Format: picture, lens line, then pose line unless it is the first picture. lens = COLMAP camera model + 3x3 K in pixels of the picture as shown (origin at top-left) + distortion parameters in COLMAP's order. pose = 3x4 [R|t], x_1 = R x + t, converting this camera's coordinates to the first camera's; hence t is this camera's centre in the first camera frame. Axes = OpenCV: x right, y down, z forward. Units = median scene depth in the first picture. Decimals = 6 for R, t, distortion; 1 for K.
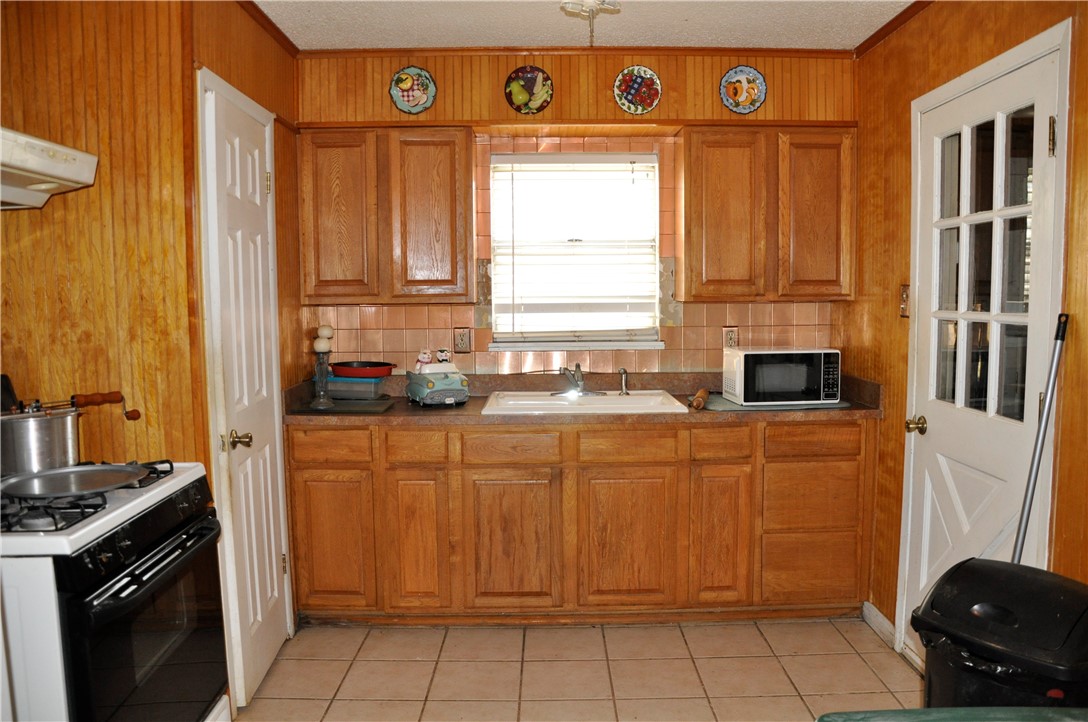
lens RADIAL K [[848.3, 0, 551.4], [0, 848.3, 358.2], [0, 0, 1]] dist [-0.140322, 0.100358]
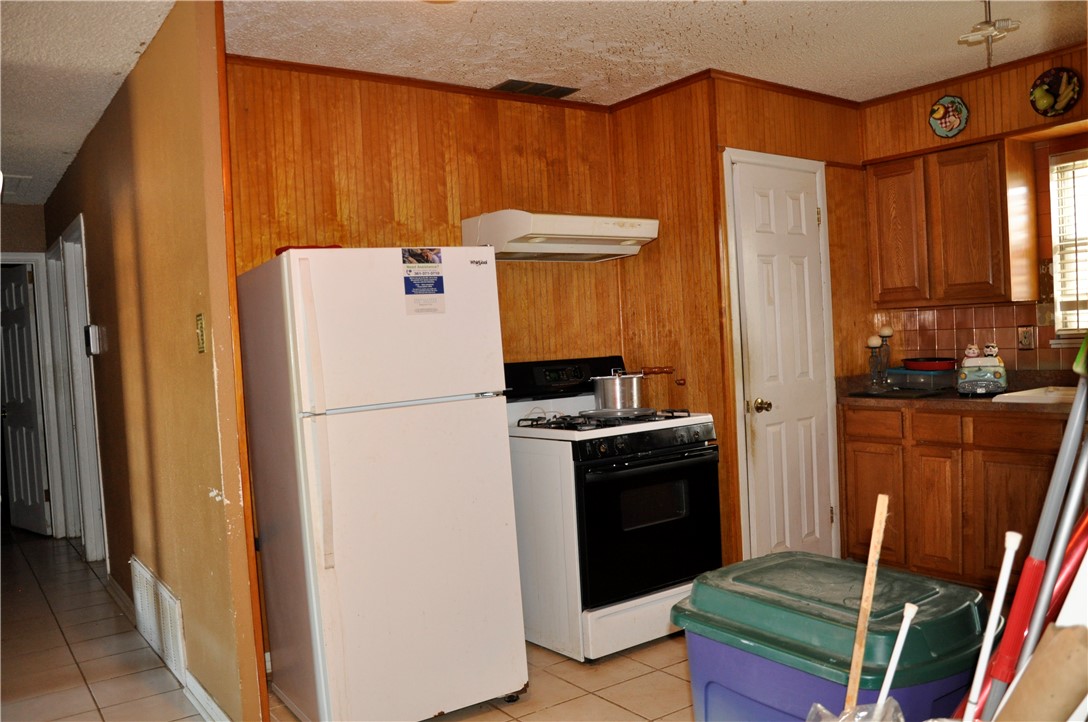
lens RADIAL K [[848.3, 0, 518.1], [0, 848.3, 365.5], [0, 0, 1]] dist [-0.140322, 0.100358]
pose [[0.558827, 0.006724, -0.829257, 0.445576], [-0.020023, 0.999785, -0.005386, 0.036432], [0.829043, 0.019614, 0.558841, -0.103816]]
